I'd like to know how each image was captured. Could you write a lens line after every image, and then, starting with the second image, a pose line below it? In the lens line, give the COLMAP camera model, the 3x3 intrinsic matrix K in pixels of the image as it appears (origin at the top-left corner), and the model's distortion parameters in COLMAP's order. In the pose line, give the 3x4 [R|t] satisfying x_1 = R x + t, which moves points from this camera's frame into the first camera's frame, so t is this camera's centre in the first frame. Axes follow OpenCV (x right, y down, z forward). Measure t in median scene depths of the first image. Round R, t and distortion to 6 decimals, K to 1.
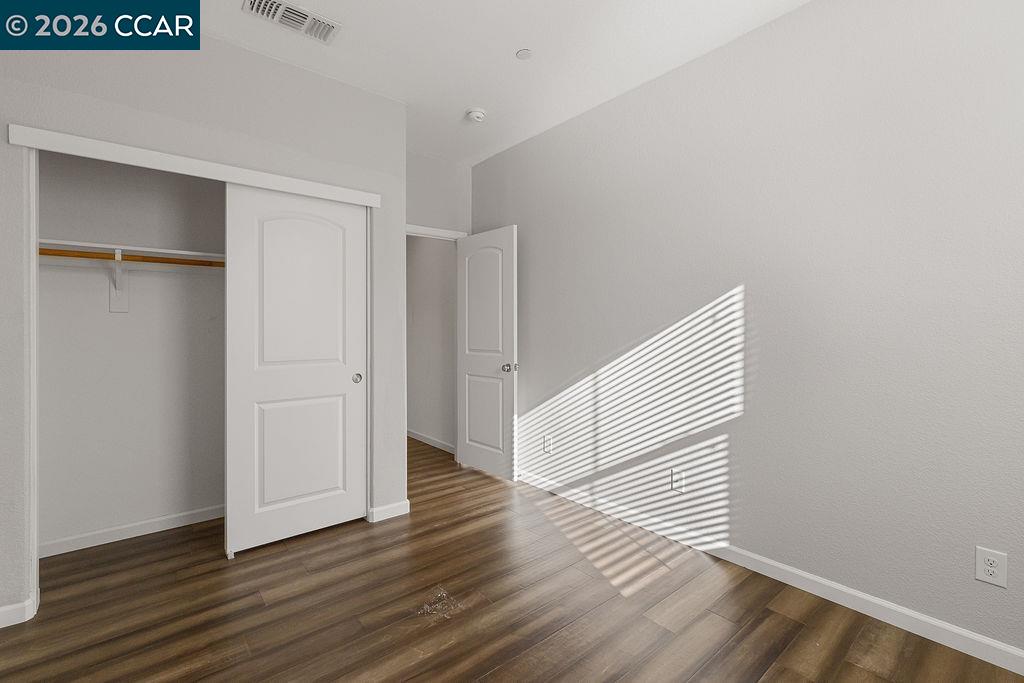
lens RADIAL K [[448.4, 0, 506.8], [0, 448.4, 328.3], [0, 0, 1]] dist [-0.003511, 0.000088]
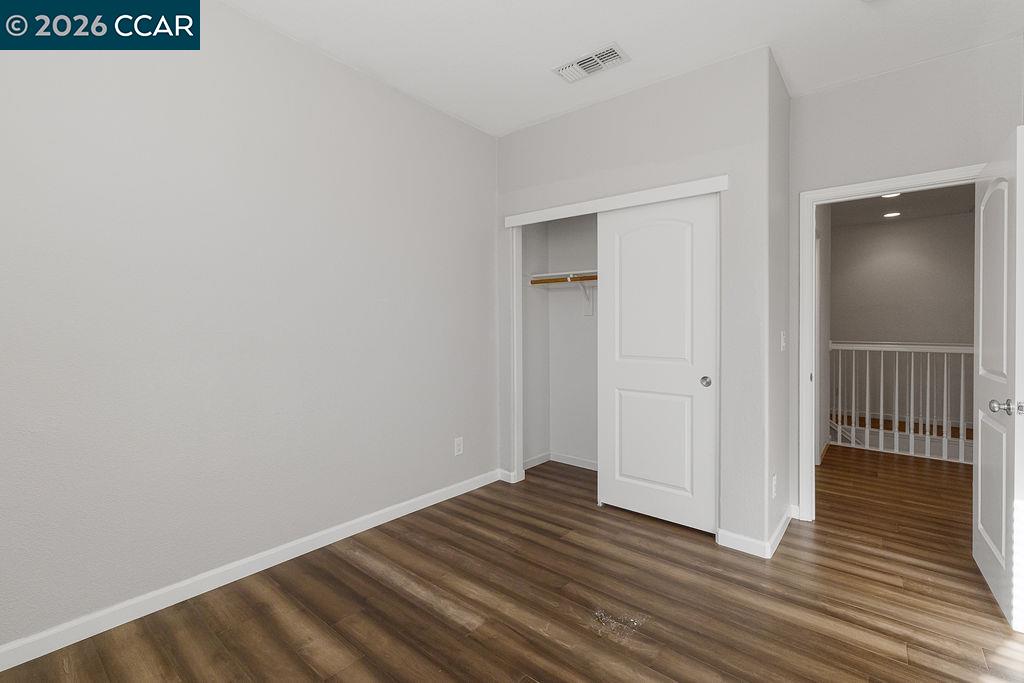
lens RADIAL K [[448.4, 0, 509.9], [0, 448.4, 335.5], [0, 0, 1]] dist [-0.003511, 0.000088]
pose [[0.197270, 0.026040, -0.980003, 0.579981], [-0.006833, 0.999659, 0.025187, -0.004638], [0.980325, 0.001728, 0.197381, 0.491704]]
